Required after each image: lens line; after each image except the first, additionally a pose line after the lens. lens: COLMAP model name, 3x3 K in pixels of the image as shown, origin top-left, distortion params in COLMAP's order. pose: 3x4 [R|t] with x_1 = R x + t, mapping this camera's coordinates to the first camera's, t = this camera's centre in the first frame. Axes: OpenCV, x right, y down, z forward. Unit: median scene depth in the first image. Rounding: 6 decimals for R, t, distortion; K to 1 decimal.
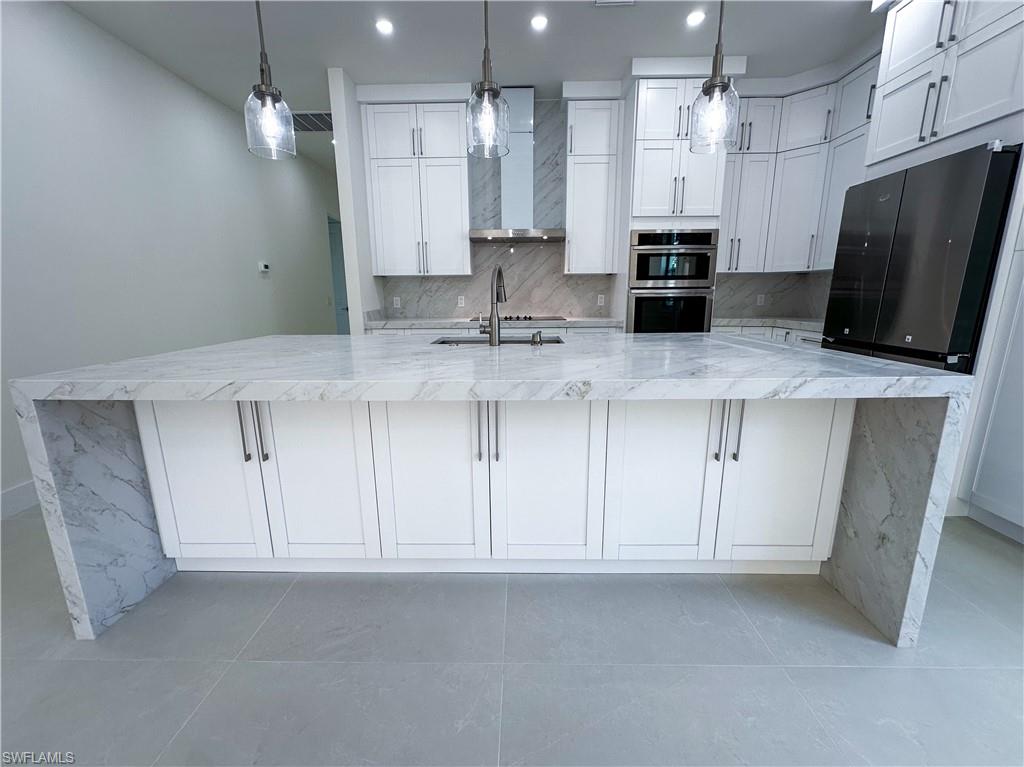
lens RADIAL K [[418.1, 0, 512.0], [0, 418.1, 382.5], [0, 0, 1]] dist [-0.000808, 0.000424]
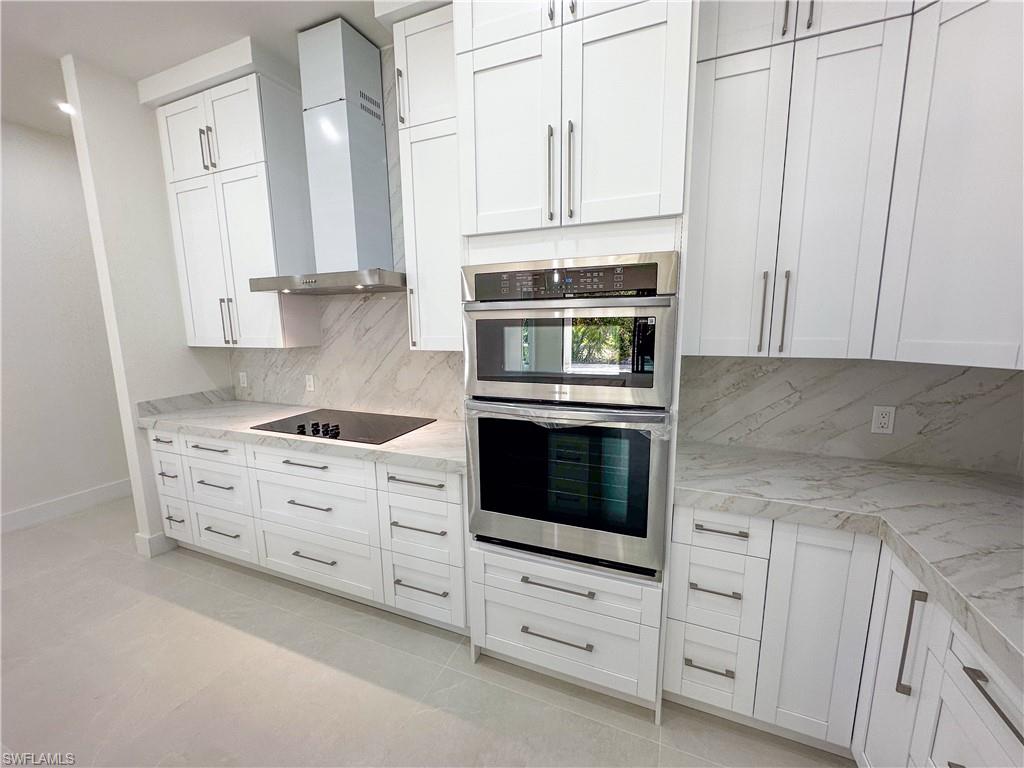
lens RADIAL K [[408.0, 0, 512.0], [0, 408.0, 384.0], [0, 0, 1]] dist [-0.001065, -0.000050]
pose [[0.932621, 0.049880, -0.357394, 0.616231], [-0.067992, 0.996951, -0.038283, -0.291037], [0.354395, 0.060003, 0.933169, 0.794685]]
